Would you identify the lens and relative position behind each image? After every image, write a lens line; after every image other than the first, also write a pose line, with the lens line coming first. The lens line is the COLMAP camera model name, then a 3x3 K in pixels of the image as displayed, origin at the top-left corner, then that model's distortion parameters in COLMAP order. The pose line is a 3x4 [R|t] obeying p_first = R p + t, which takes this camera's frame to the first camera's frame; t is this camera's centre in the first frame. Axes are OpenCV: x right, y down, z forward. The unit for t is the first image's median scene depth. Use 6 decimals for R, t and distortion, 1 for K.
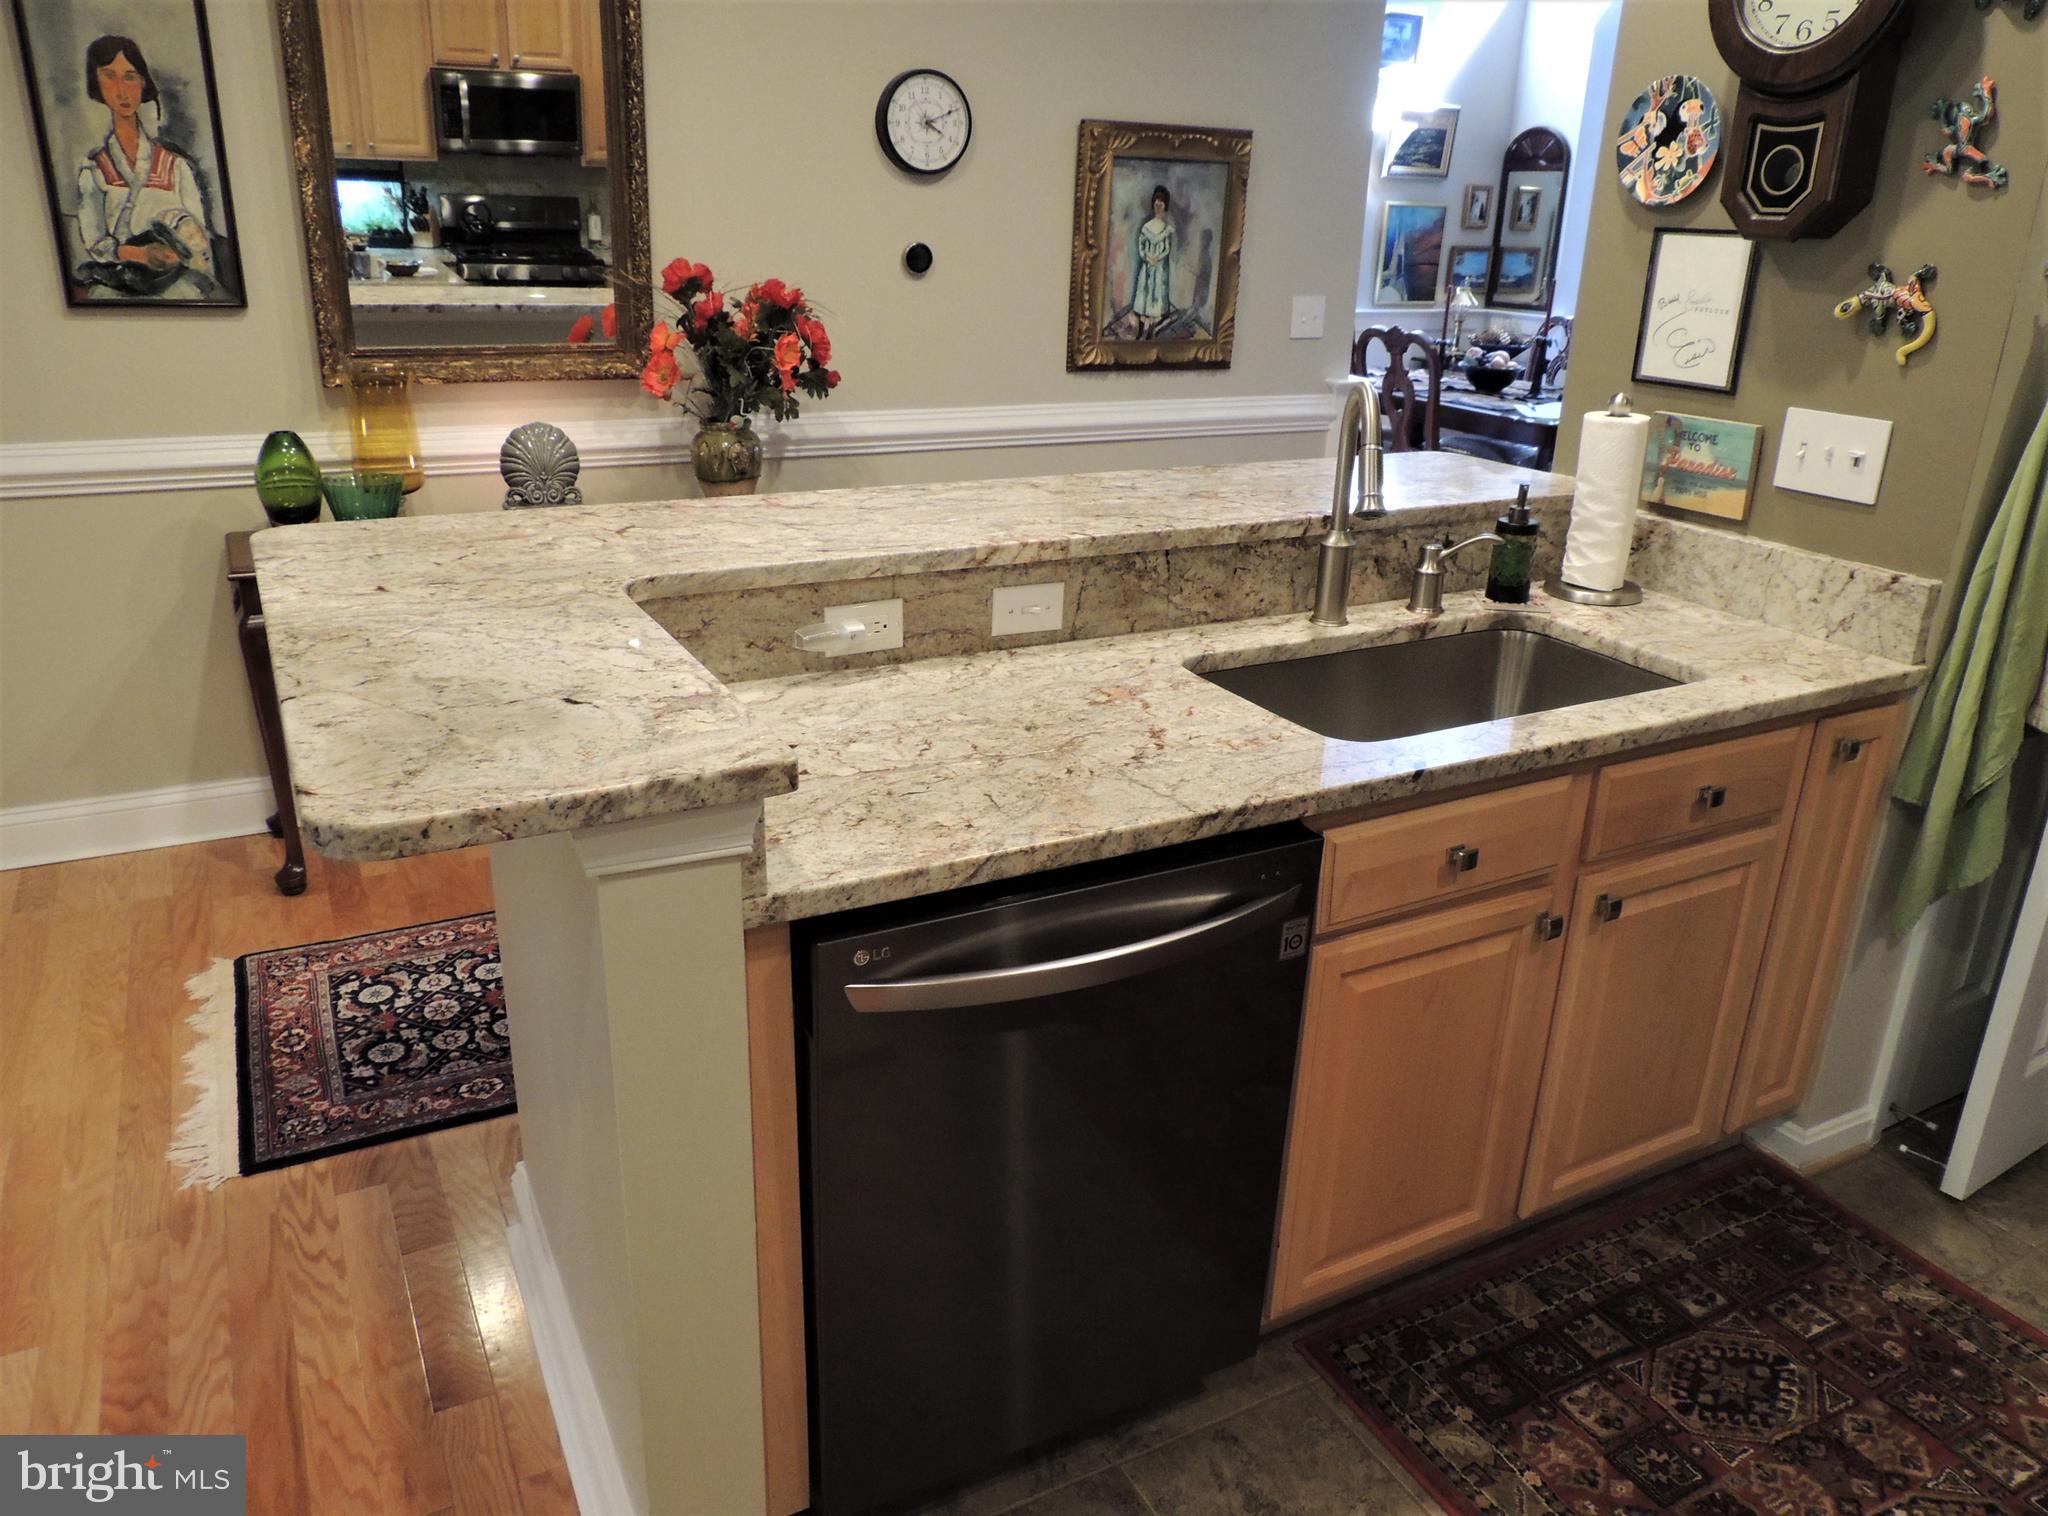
lens RADIAL K [[1447.1, 0, 1023.6], [0, 1447.1, 710.4], [0, 0, 1]] dist [-0.002891, -0.003201]
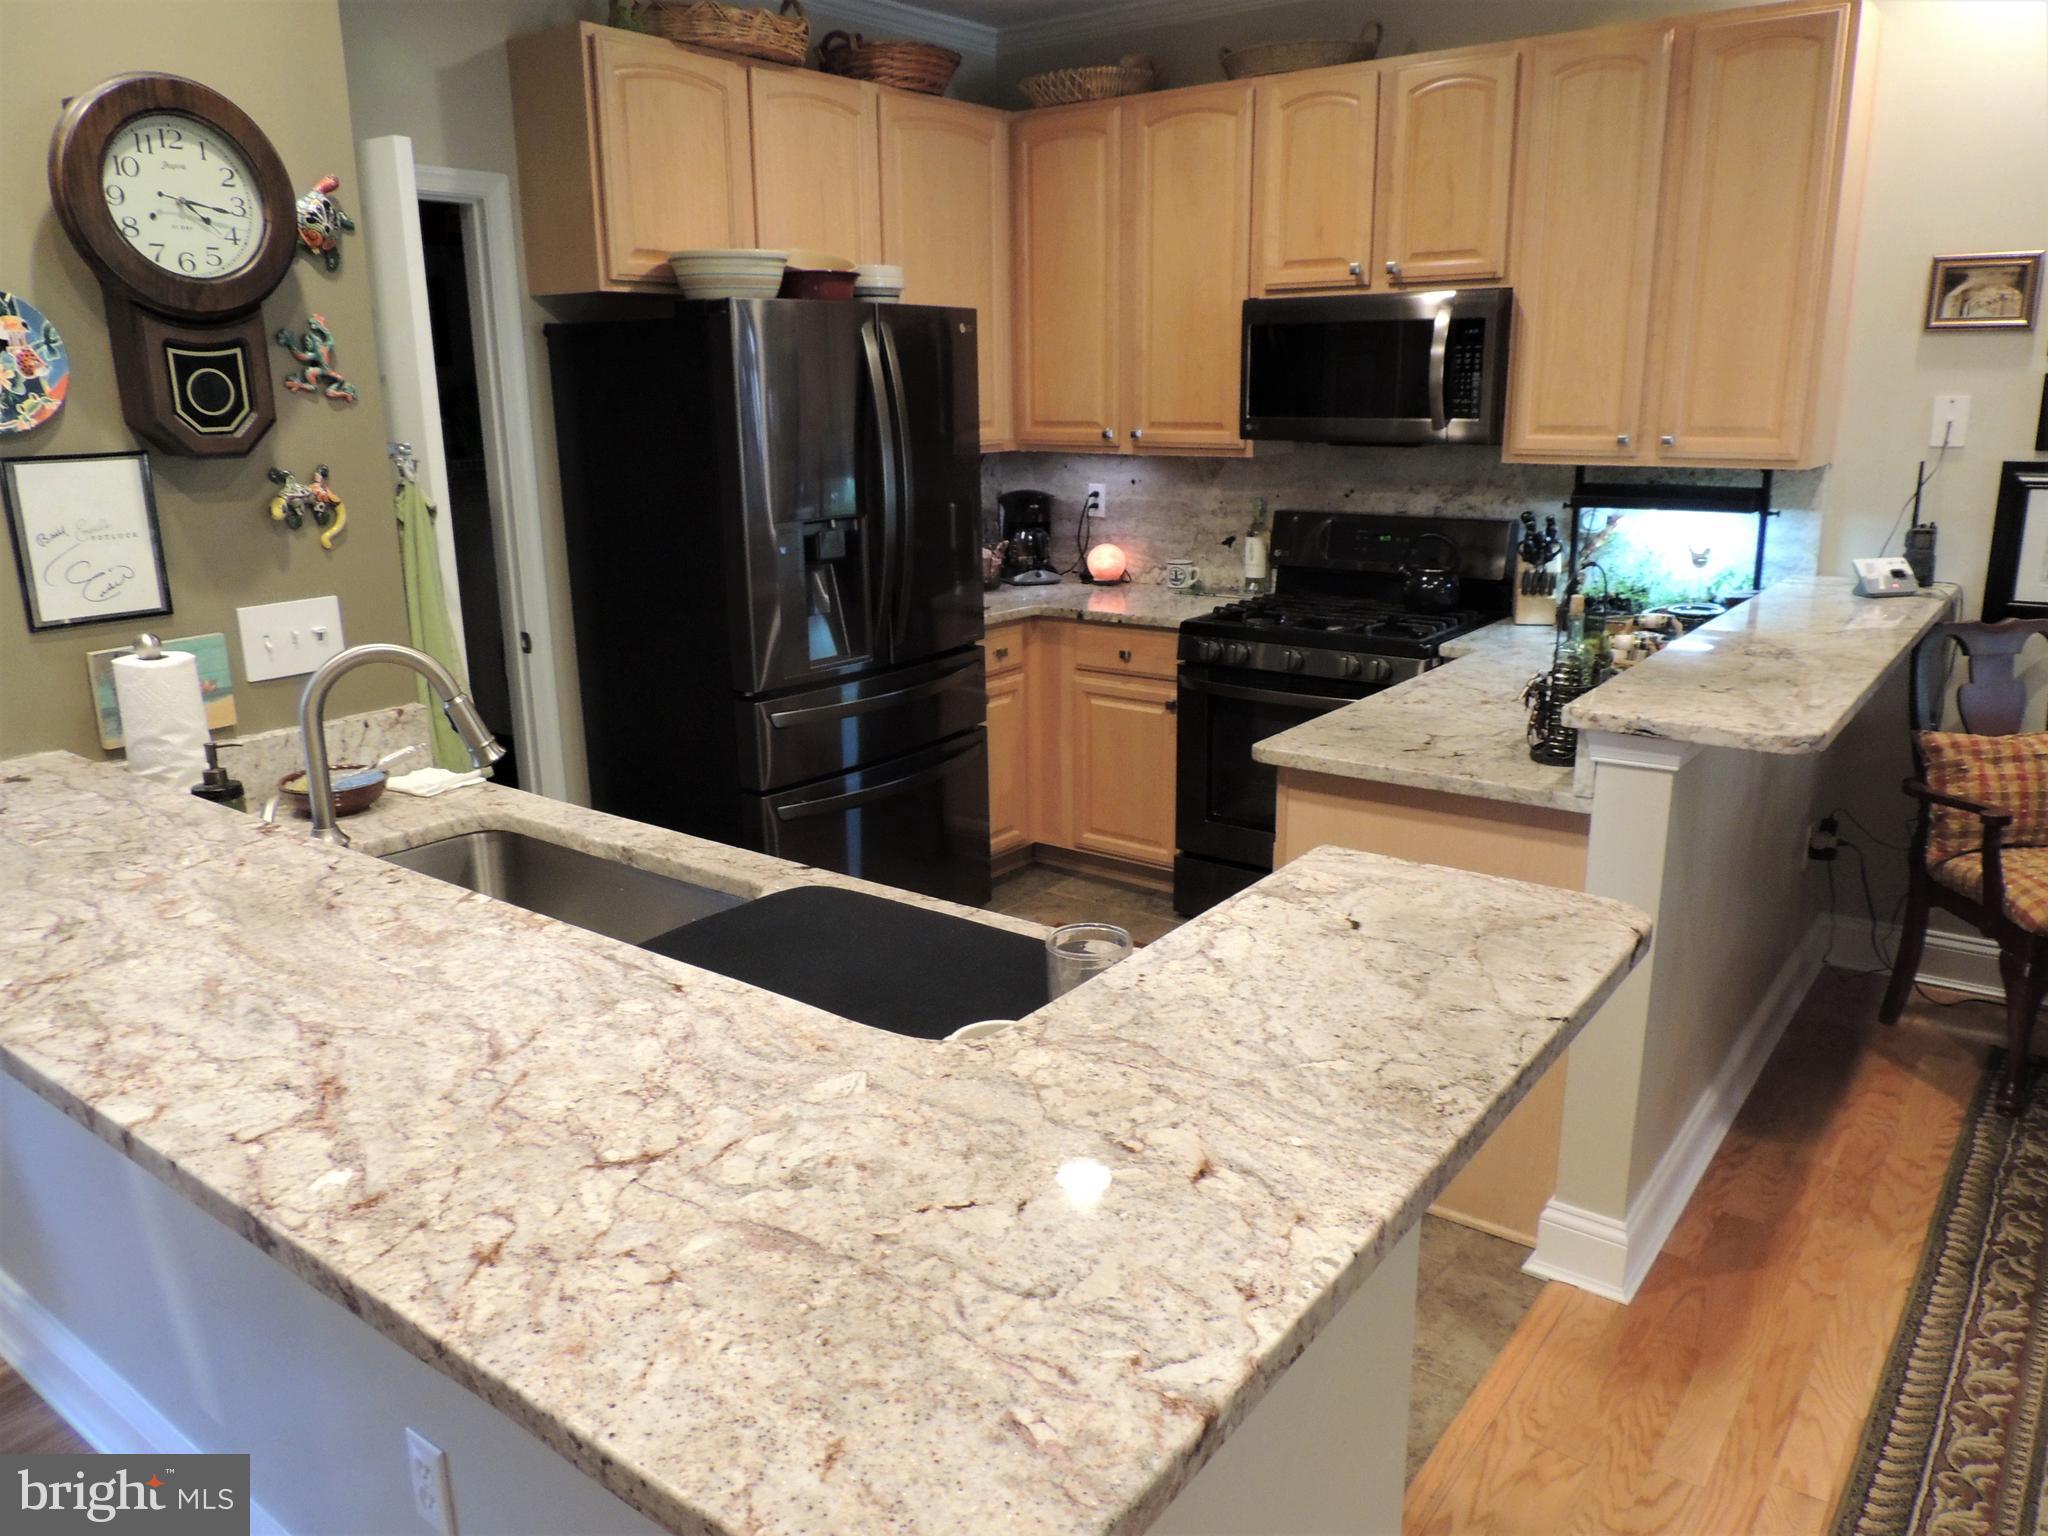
lens RADIAL K [[1475.4, 0, 1024.0], [0, 1475.4, 768.0], [0, 0, 1]] dist [-0.024215, 0.004945]
pose [[-0.418165, -0.255820, 0.871604, -0.720377], [0.301673, 0.865954, 0.398894, -0.392326], [-0.856814, 0.429743, -0.284938, 0.938008]]
